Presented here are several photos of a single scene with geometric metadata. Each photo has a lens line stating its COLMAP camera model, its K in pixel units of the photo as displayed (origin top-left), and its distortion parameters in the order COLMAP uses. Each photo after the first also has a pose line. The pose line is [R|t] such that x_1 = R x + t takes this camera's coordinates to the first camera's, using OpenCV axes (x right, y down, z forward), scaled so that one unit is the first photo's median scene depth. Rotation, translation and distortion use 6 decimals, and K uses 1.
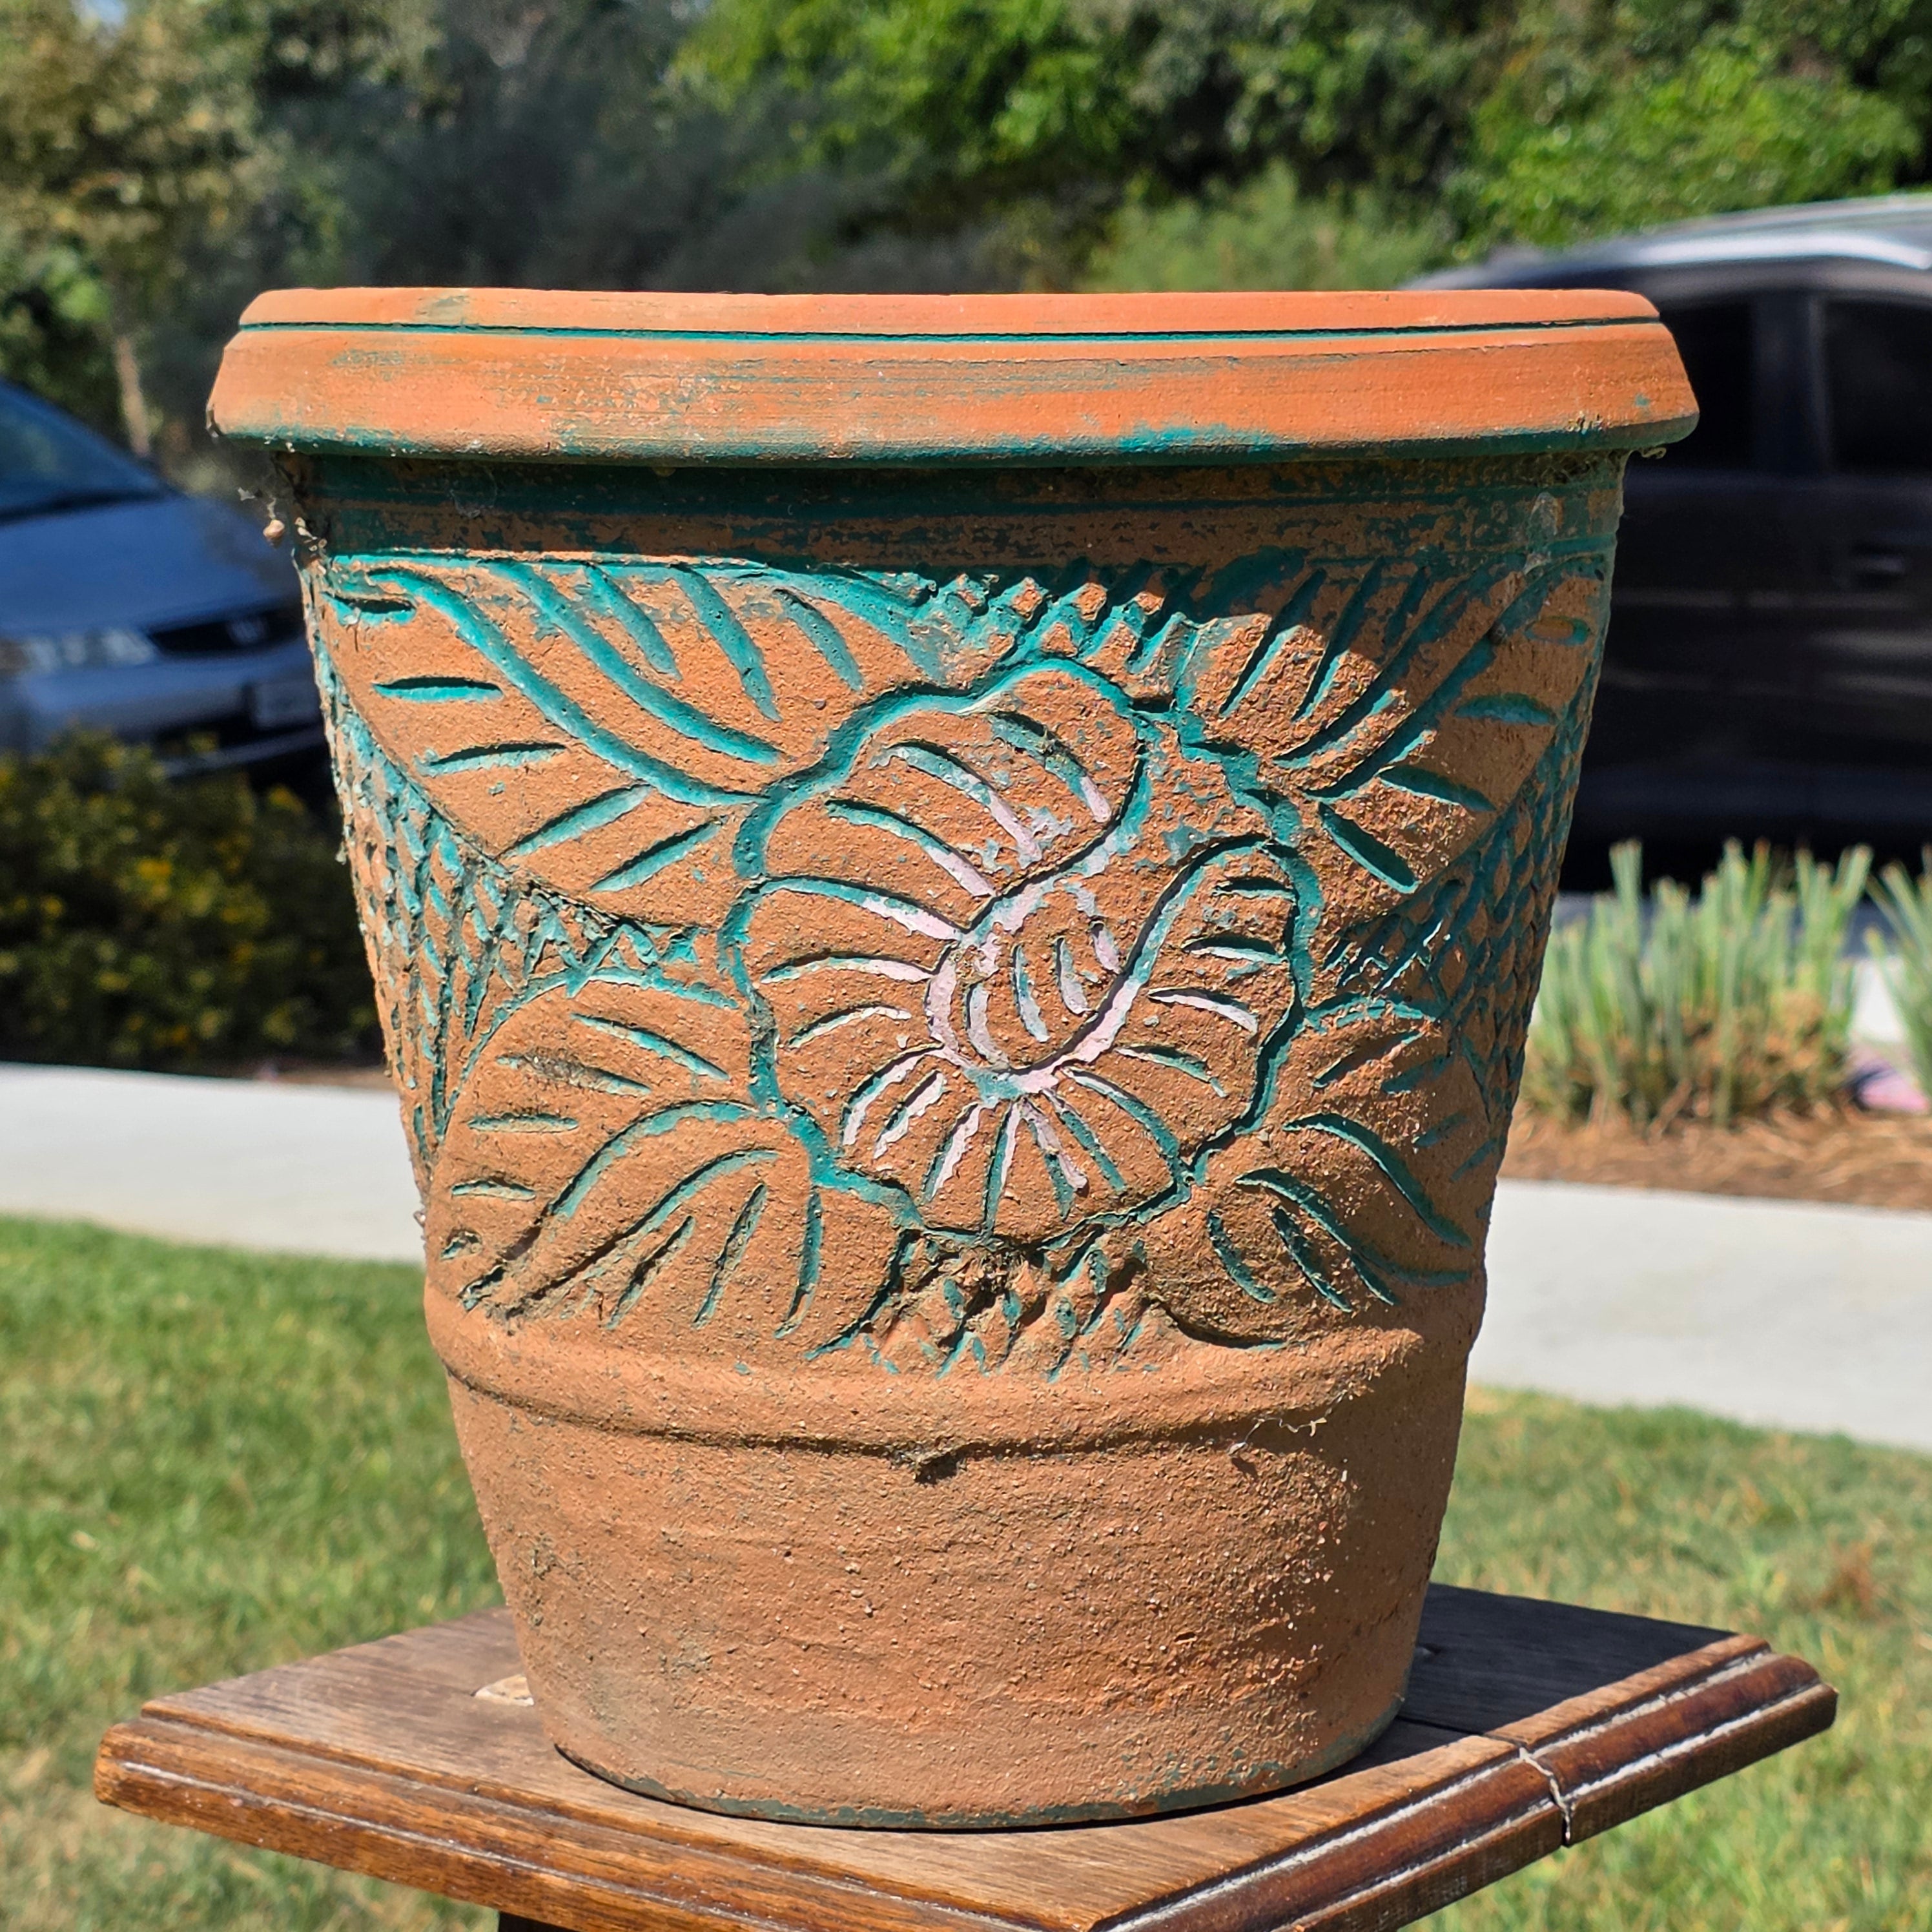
lens RADIAL K [[4434.6, 0, 987.8], [0, 4434.6, 1013.3], [0, 0, 1]] dist [0.203273, -0.972897]
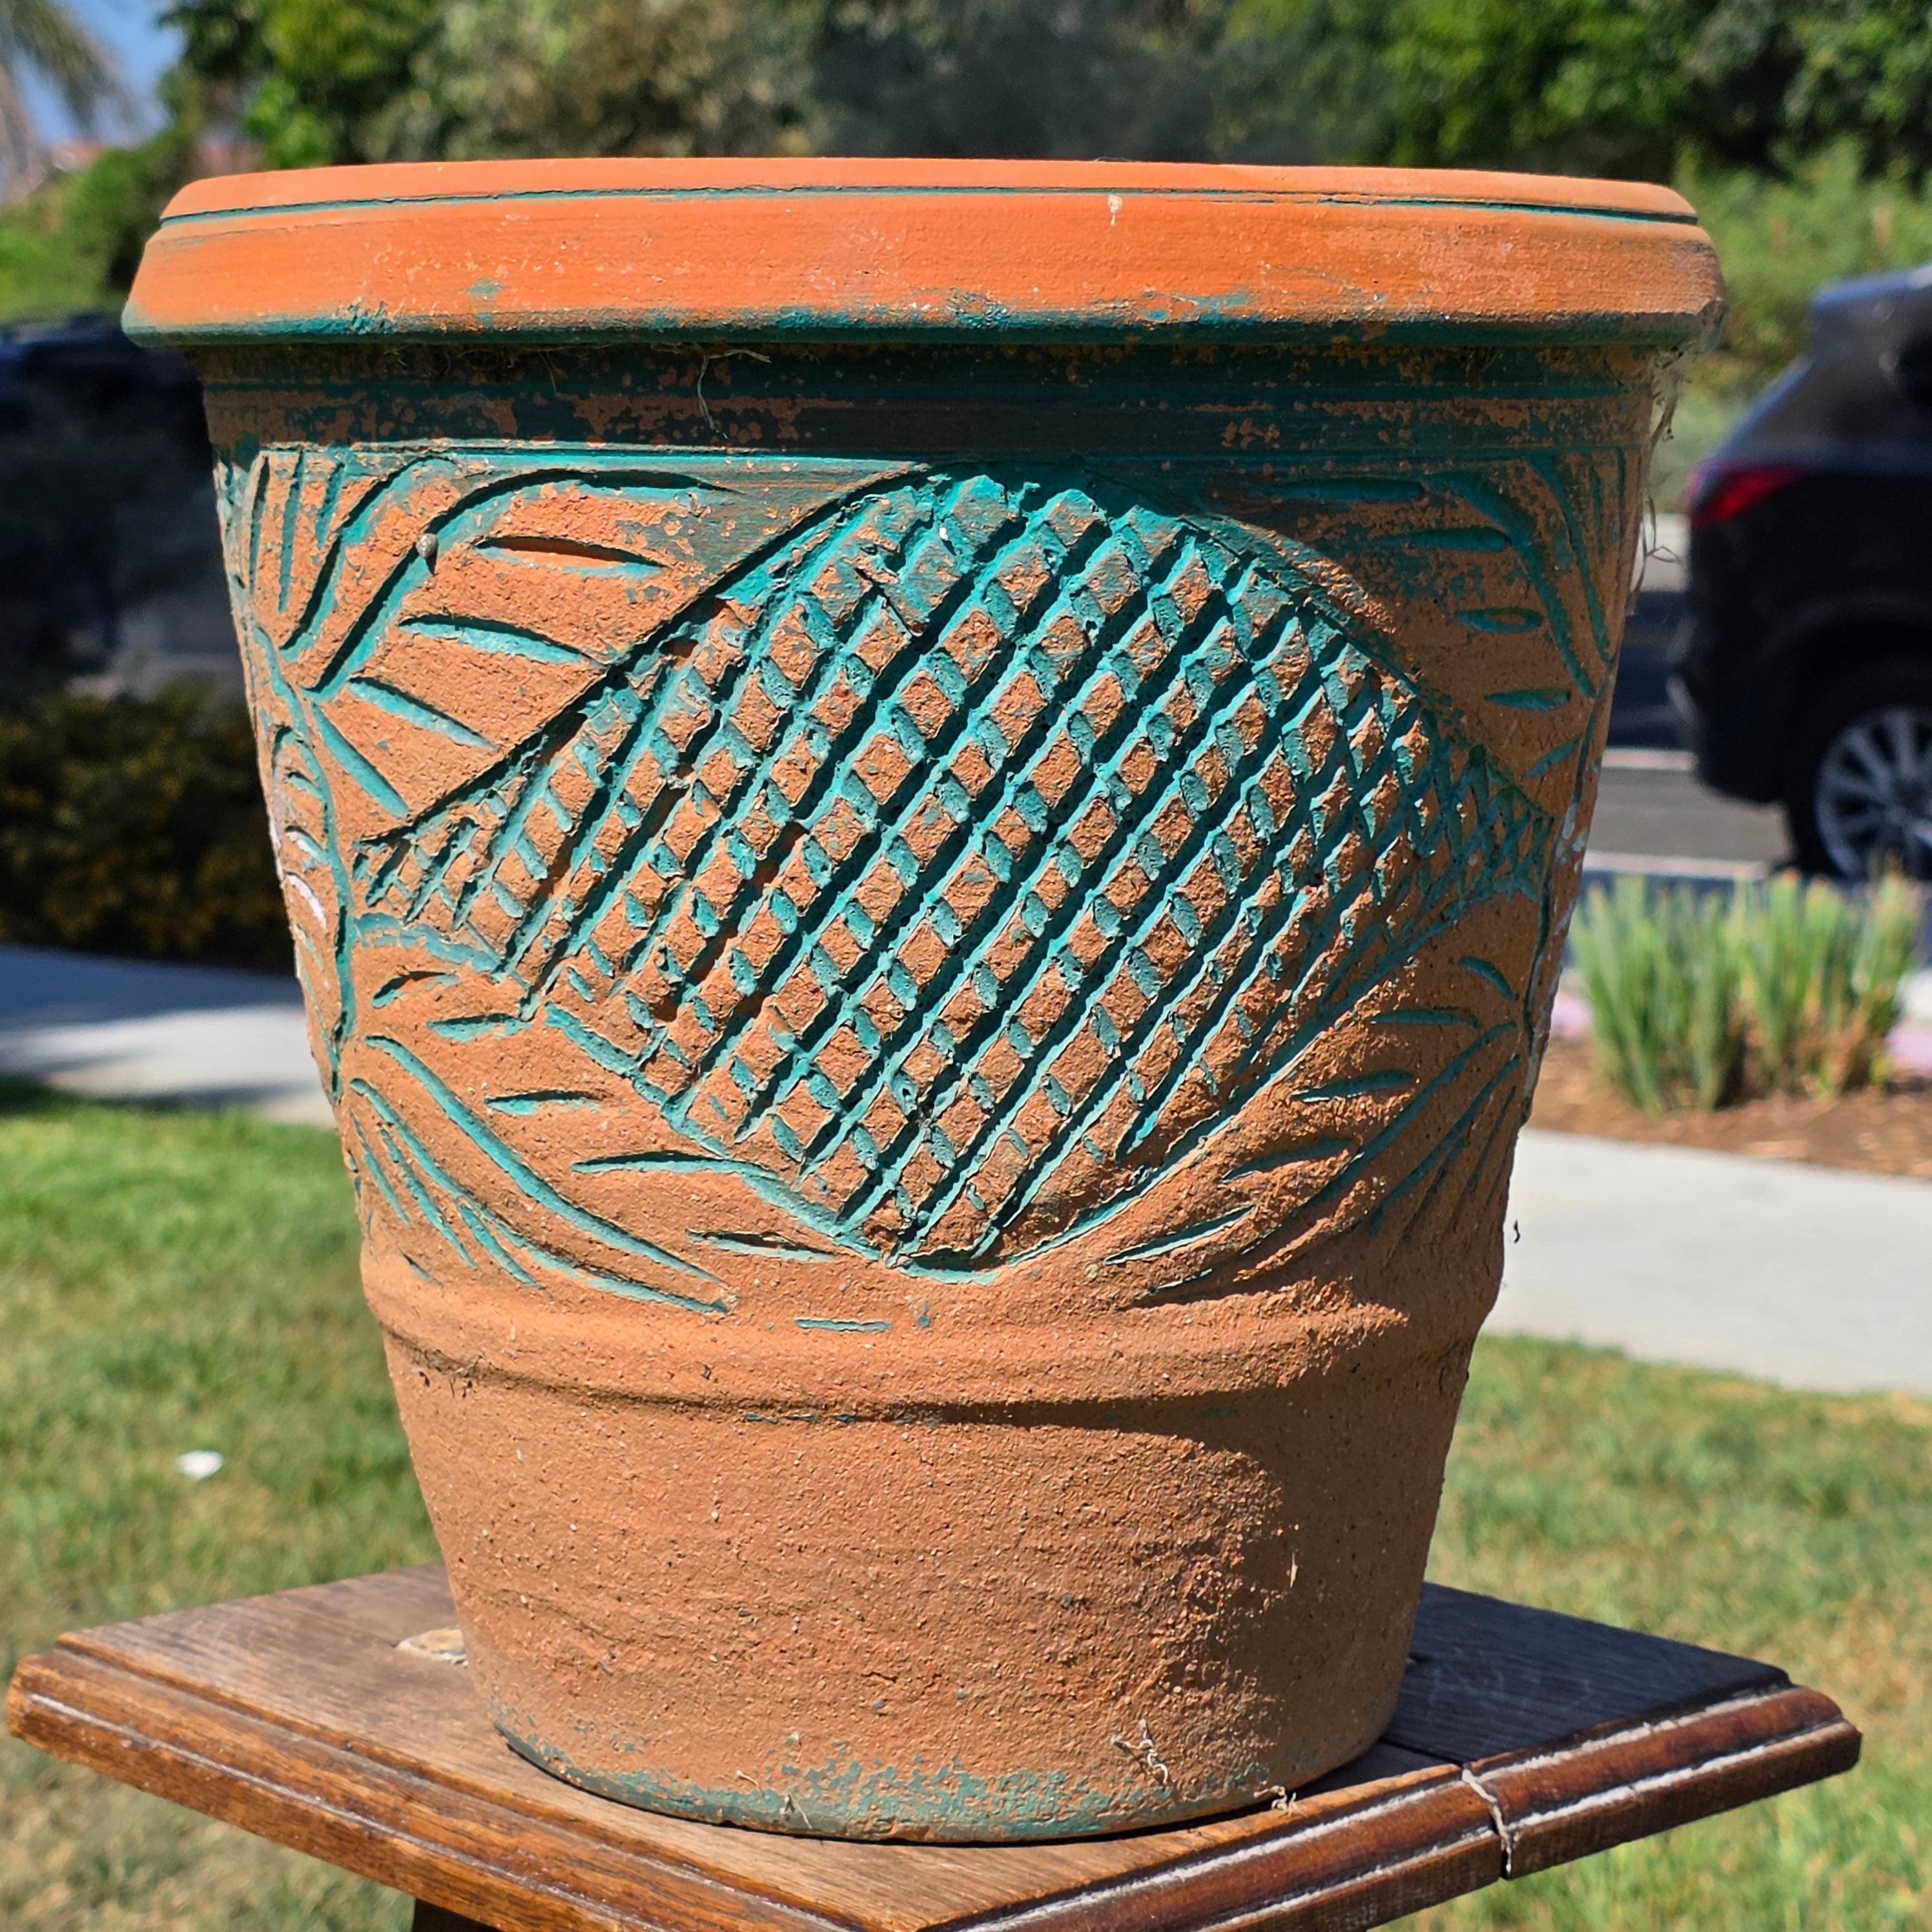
lens RADIAL K [[4454.4, 0, 949.3], [0, 4454.4, 1003.7], [0, 0, 1]] dist [0.103374, -0.168121]
pose [[0.991644, 0.041552, -0.122128, 0.126100], [-0.040962, 0.999134, 0.007342, 0.003310], [0.122328, -0.002278, 0.992487, 0.069733]]
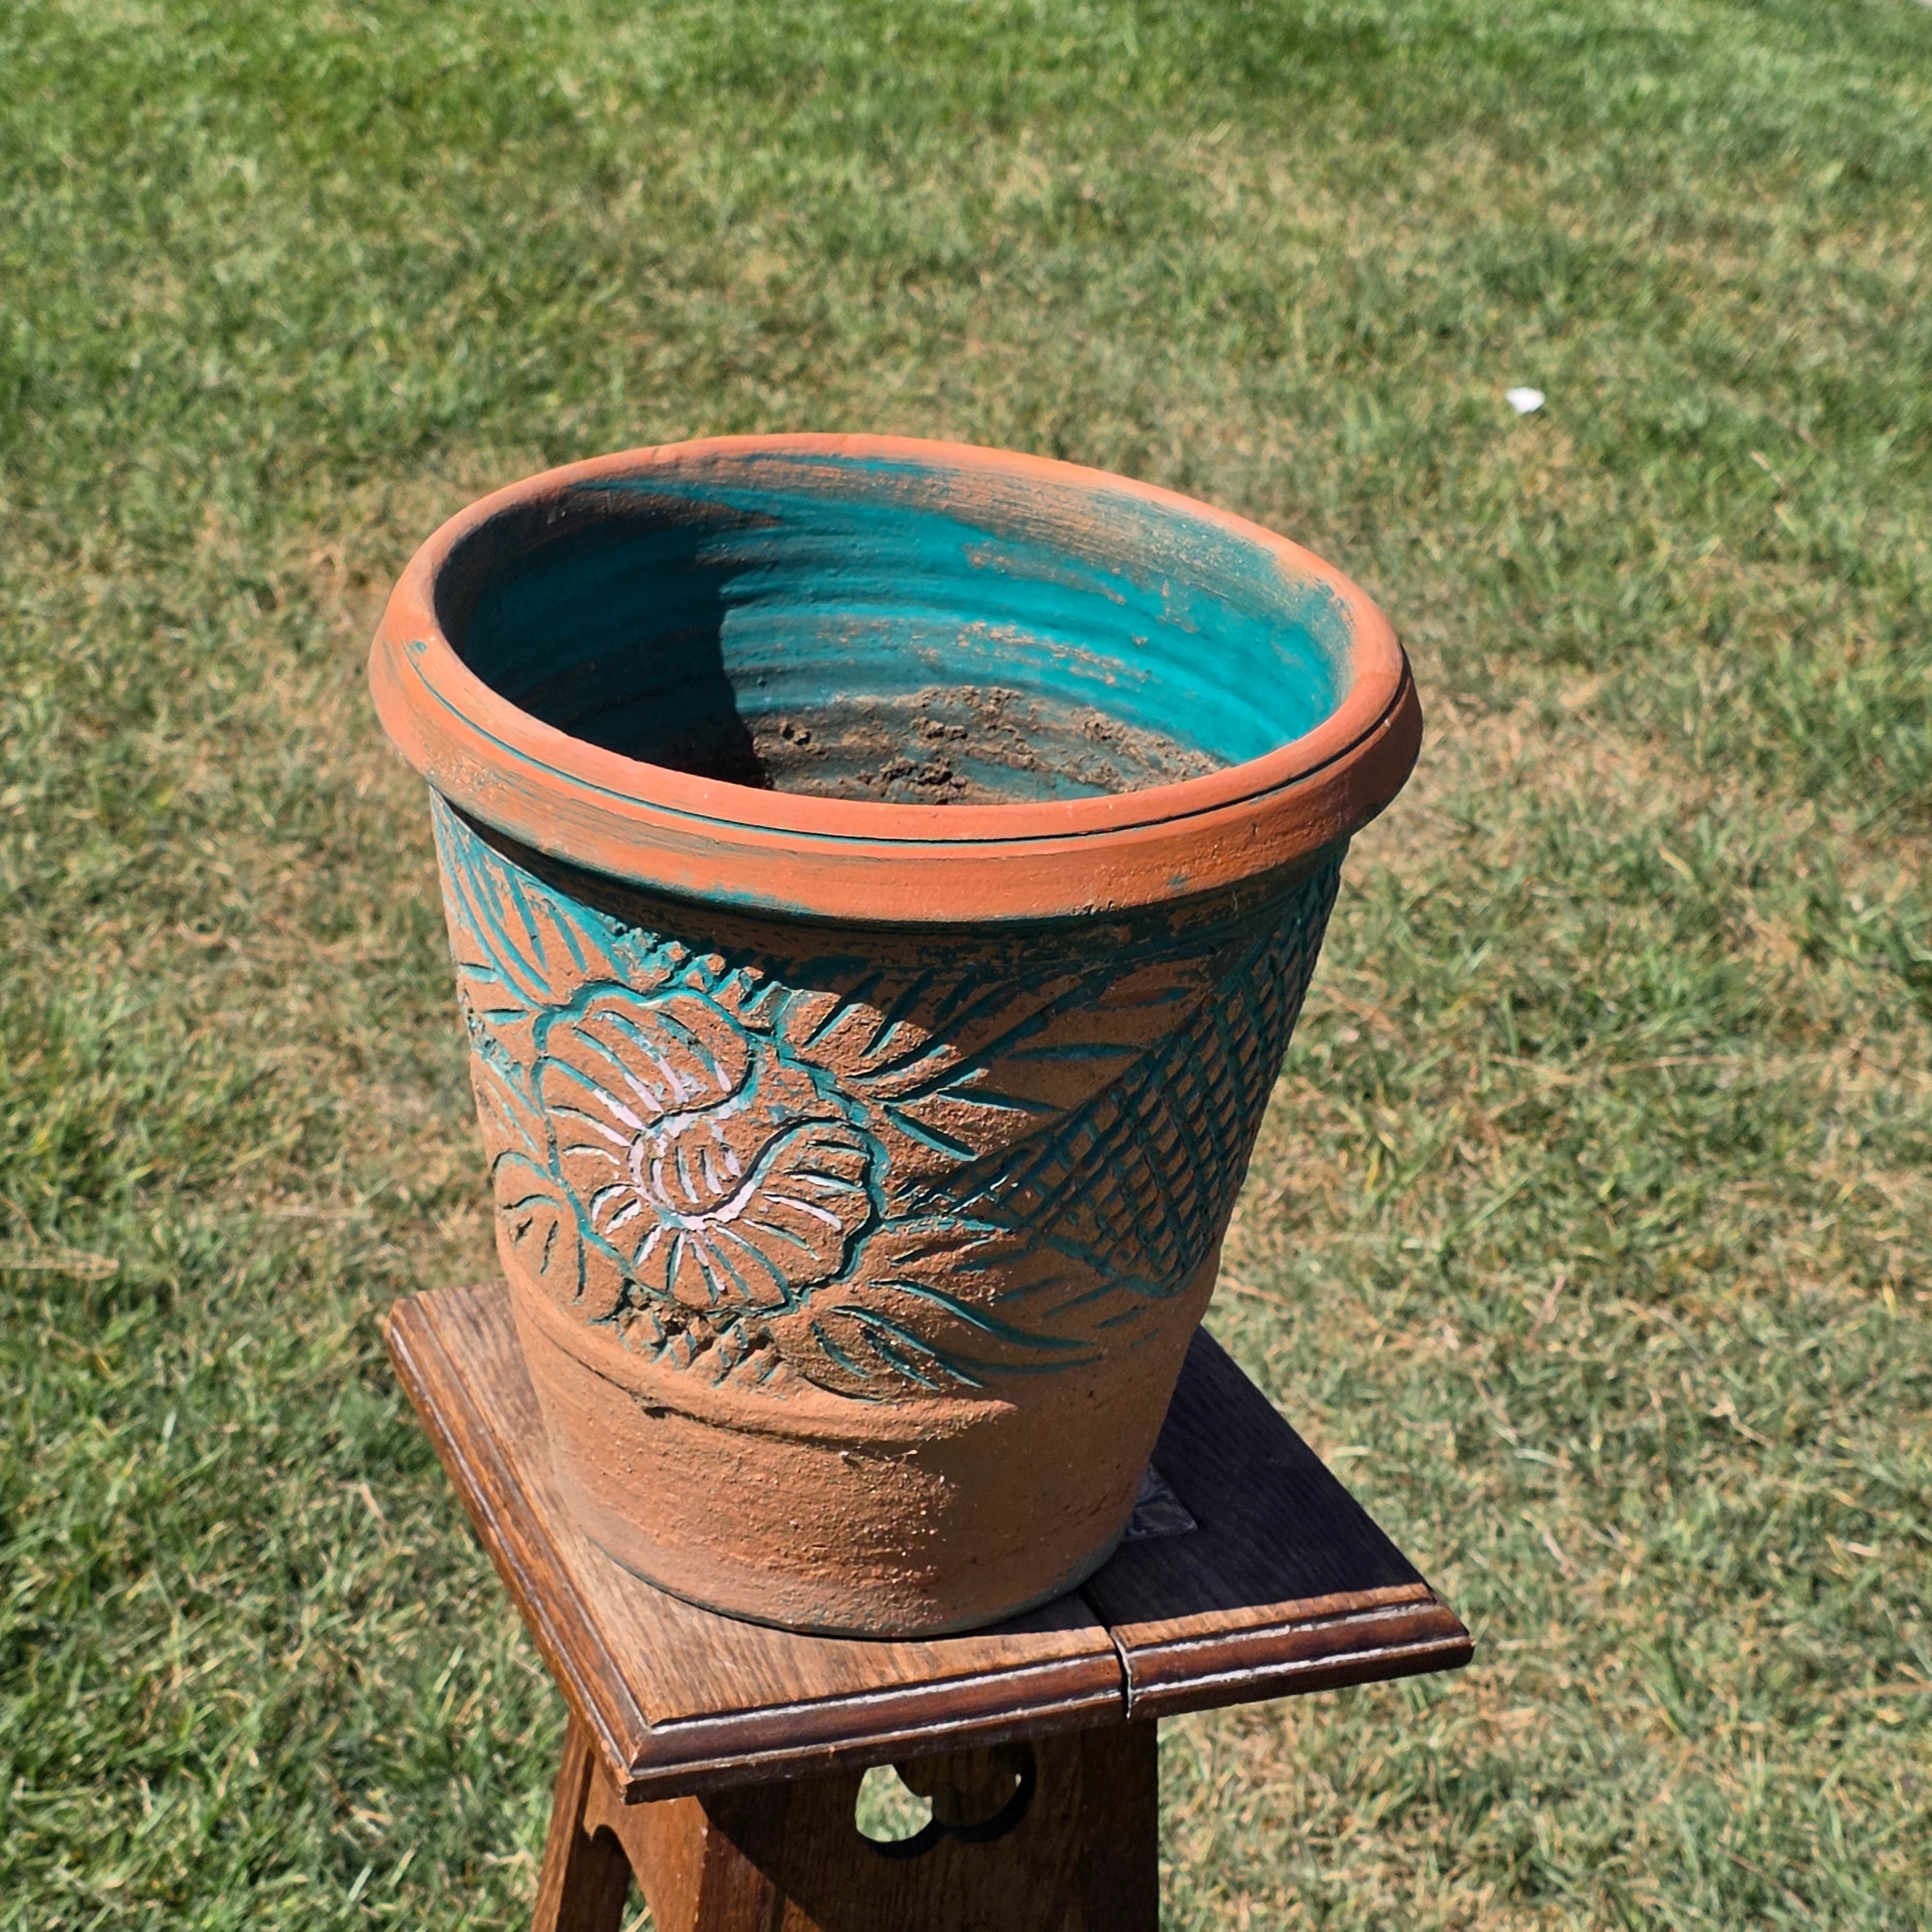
lens RADIAL K [[4369.1, 0, 966.0], [0, 4369.1, 966.0], [0, 0, 1]] dist [0.124675, -0.215673]
pose [[0.865171, 0.280193, -0.415897, 0.636265], [-0.143566, 0.933024, 0.329931, -0.529607], [0.480486, -0.225739, 0.847452, -0.188357]]
